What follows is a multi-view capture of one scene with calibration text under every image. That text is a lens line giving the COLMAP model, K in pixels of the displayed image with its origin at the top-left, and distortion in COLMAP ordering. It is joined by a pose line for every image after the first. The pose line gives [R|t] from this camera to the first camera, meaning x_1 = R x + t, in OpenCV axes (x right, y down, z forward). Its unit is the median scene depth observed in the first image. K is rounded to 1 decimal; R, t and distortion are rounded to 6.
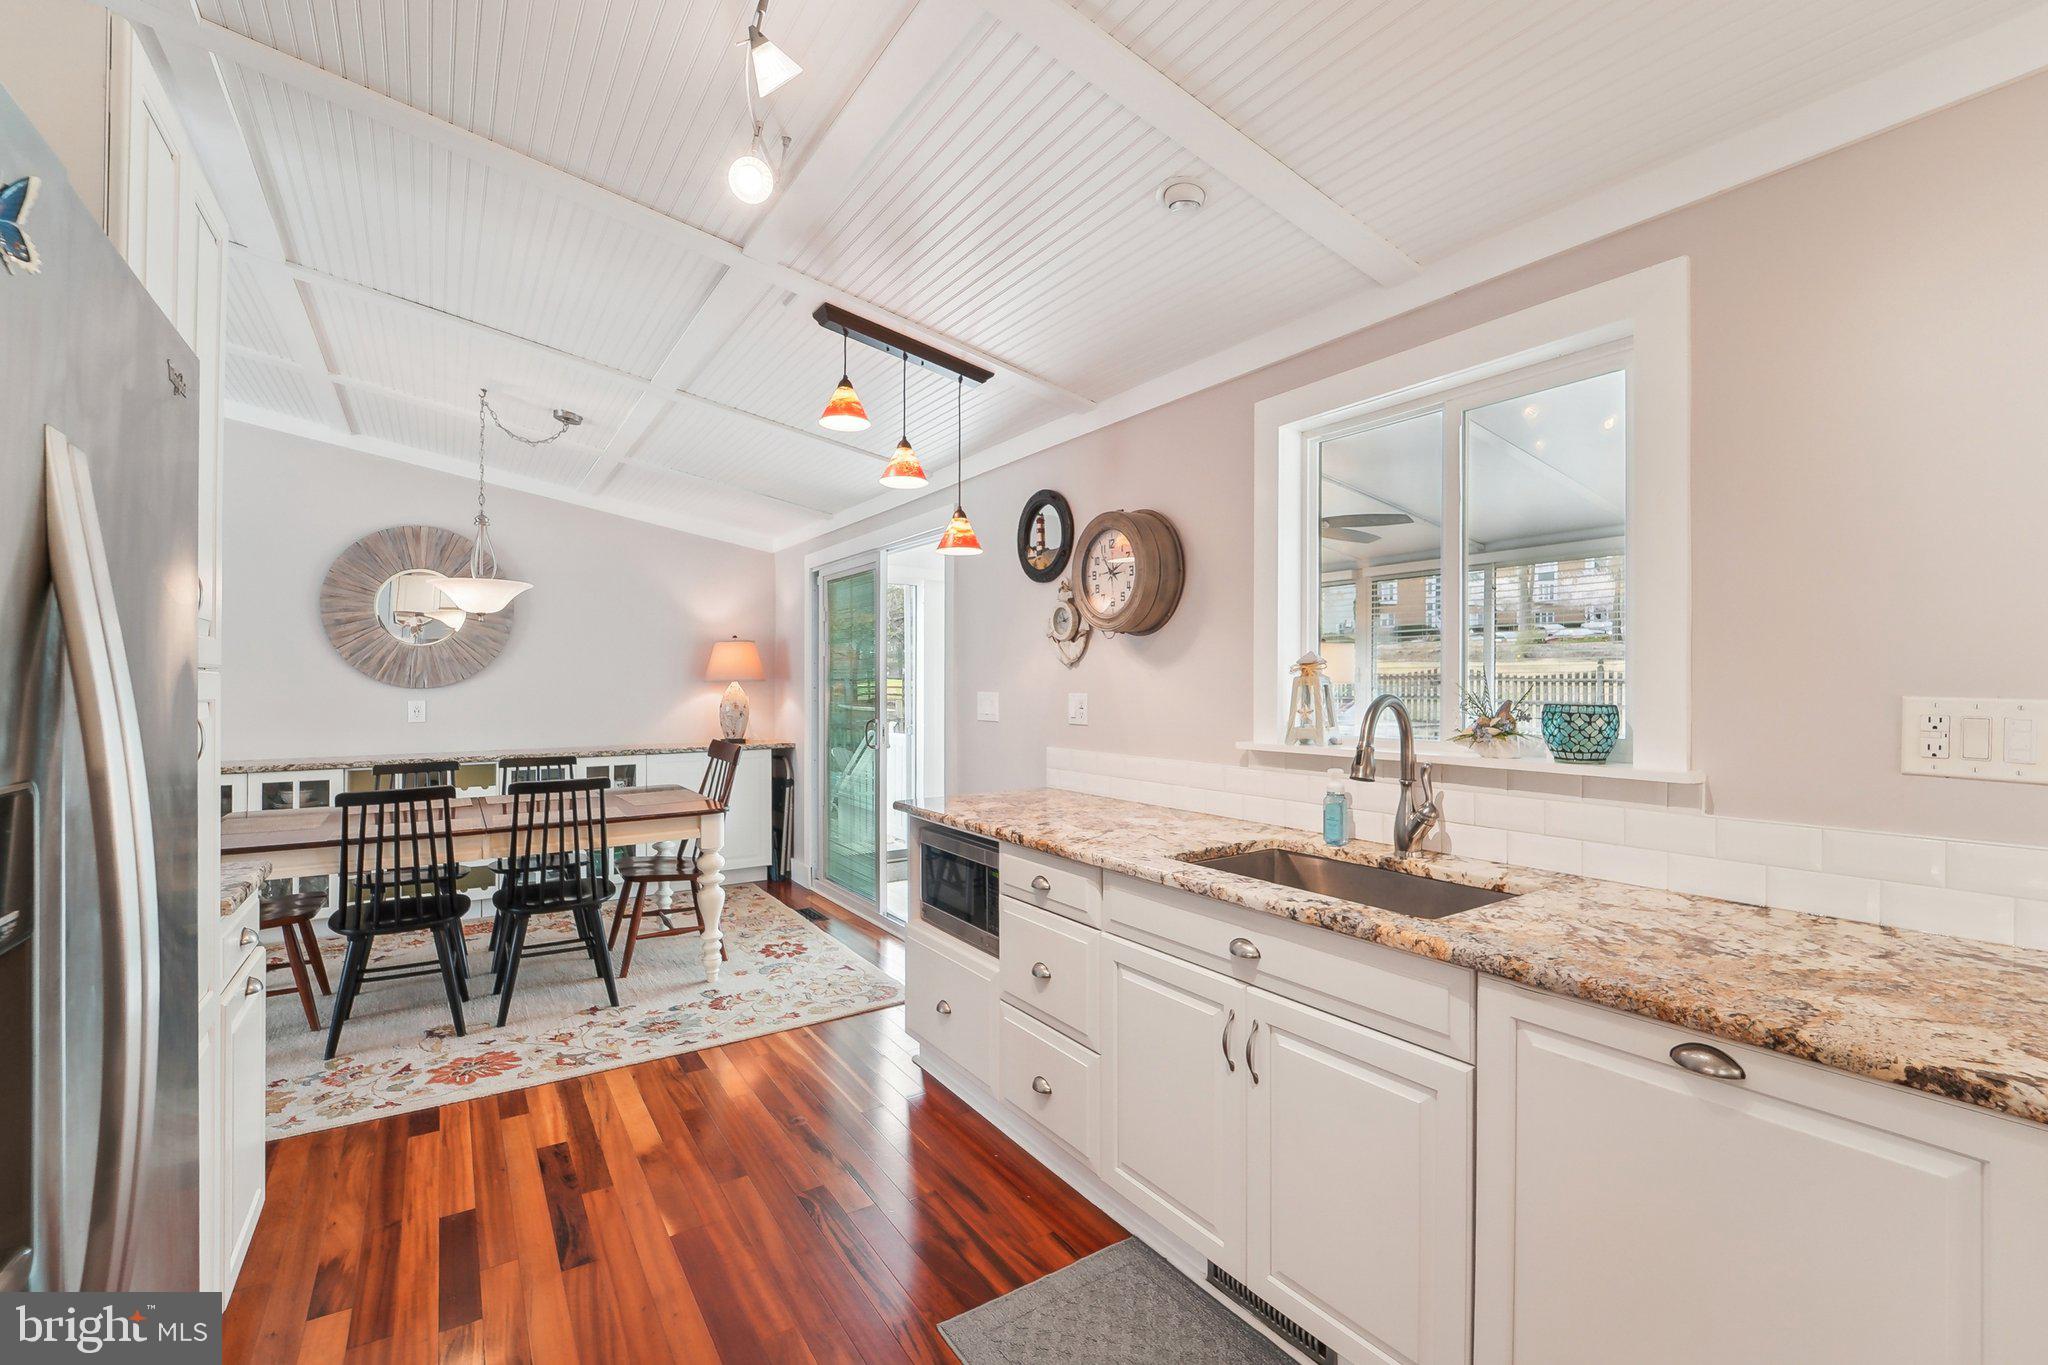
lens RADIAL K [[848.7, 0, 1029.9], [0, 848.7, 686.2], [0, 0, 1]] dist [-0.016077, -0.001509]
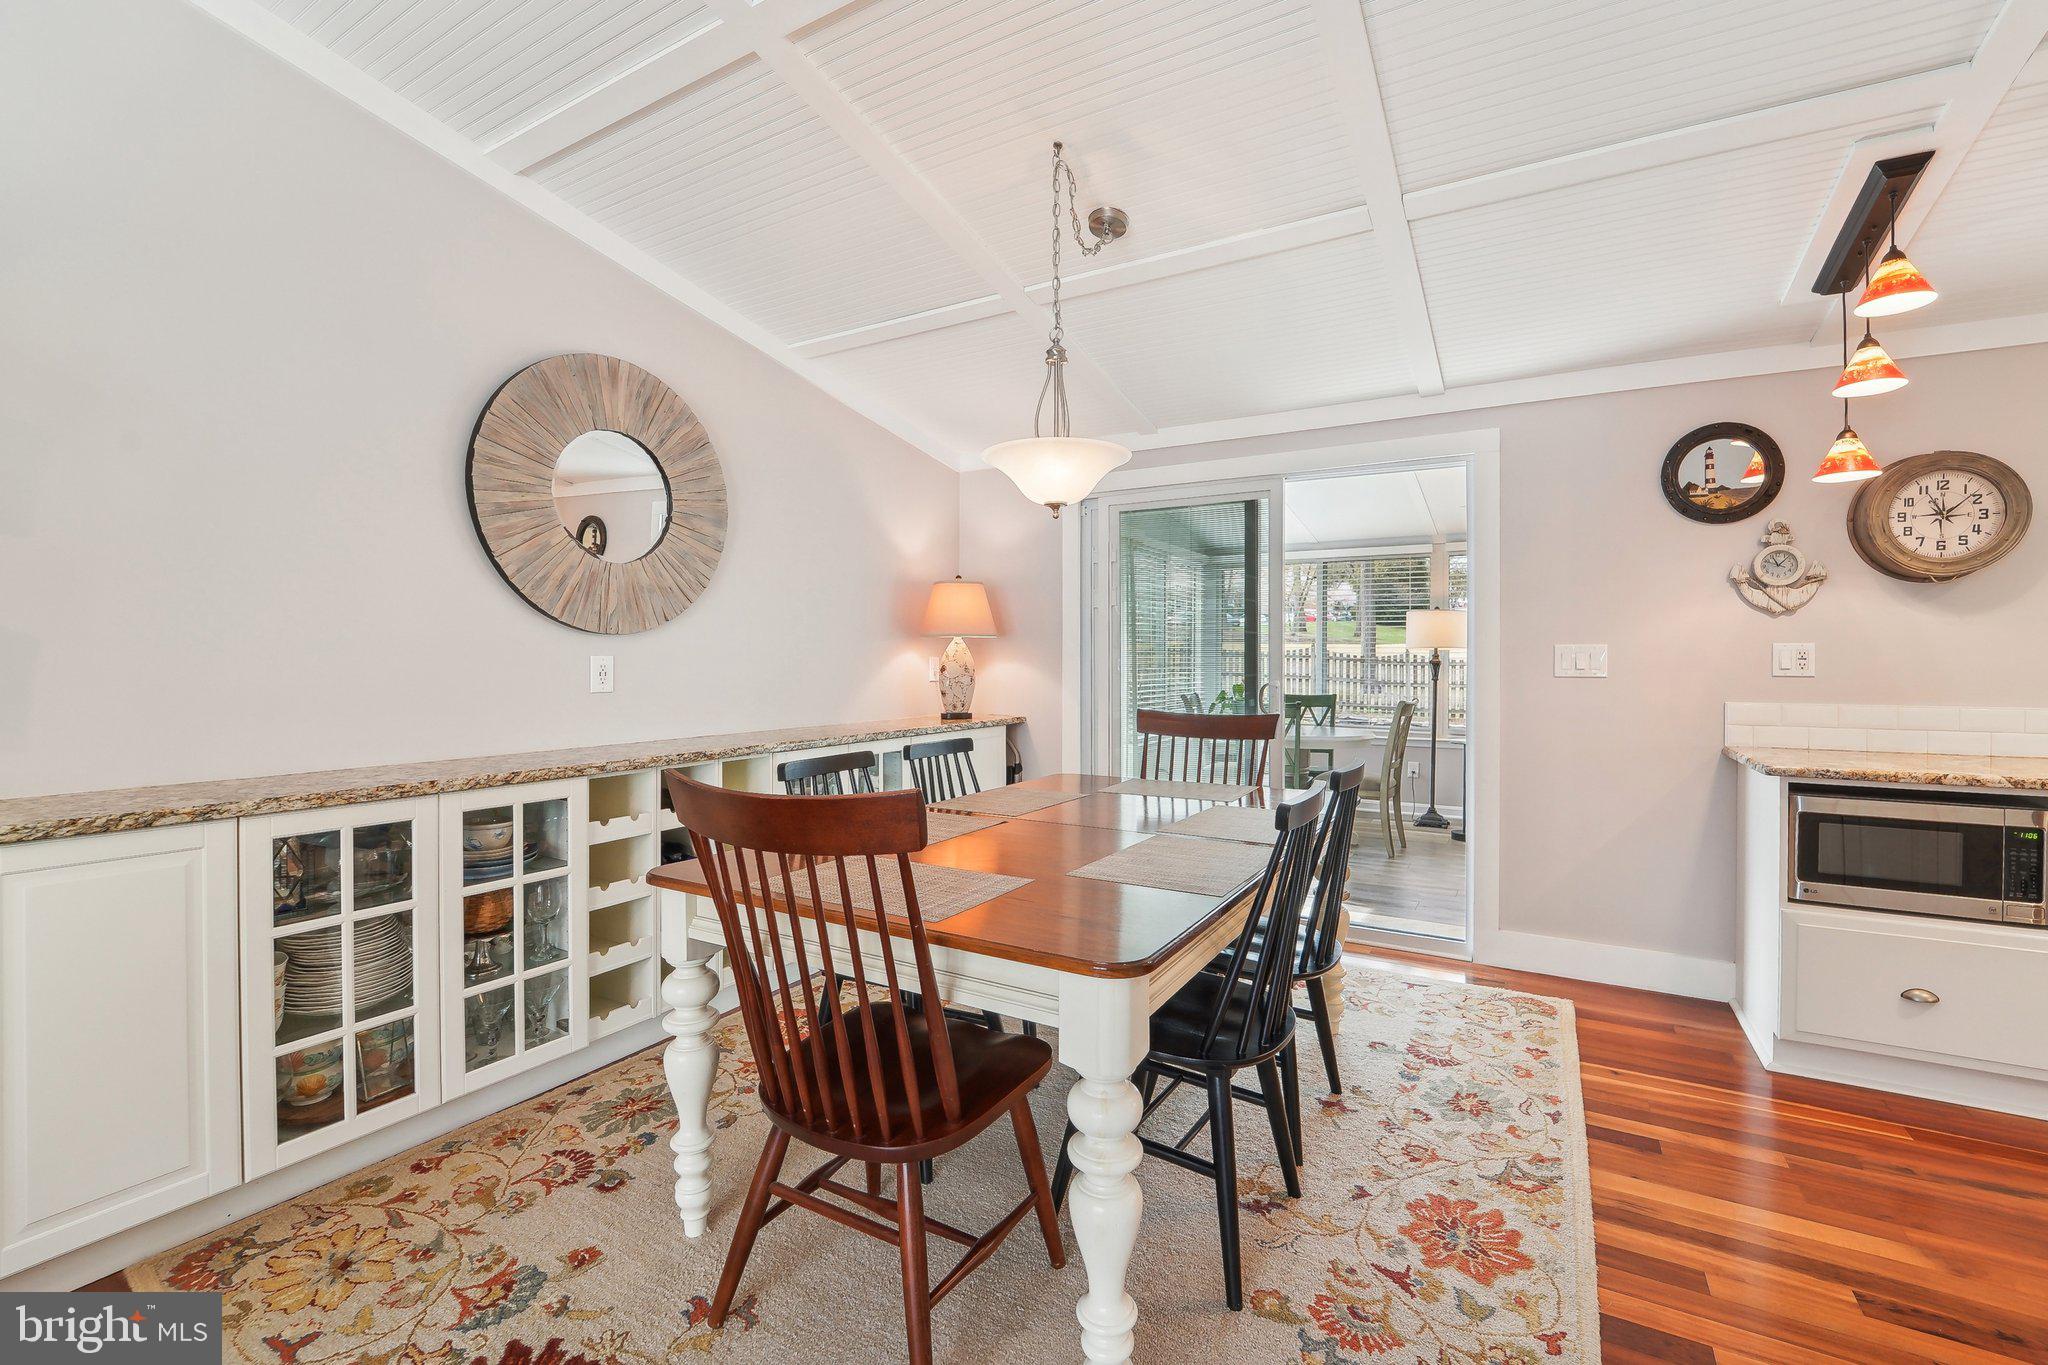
lens RADIAL K [[848.7, 0, 1031.2], [0, 848.7, 661.0], [0, 0, 1]] dist [-0.016077, -0.001509]
pose [[0.903429, 0.005405, 0.428704, -1.163976], [-0.003756, 0.999982, -0.004693, 0.037201], [-0.428722, 0.002630, 0.903433, 0.559176]]
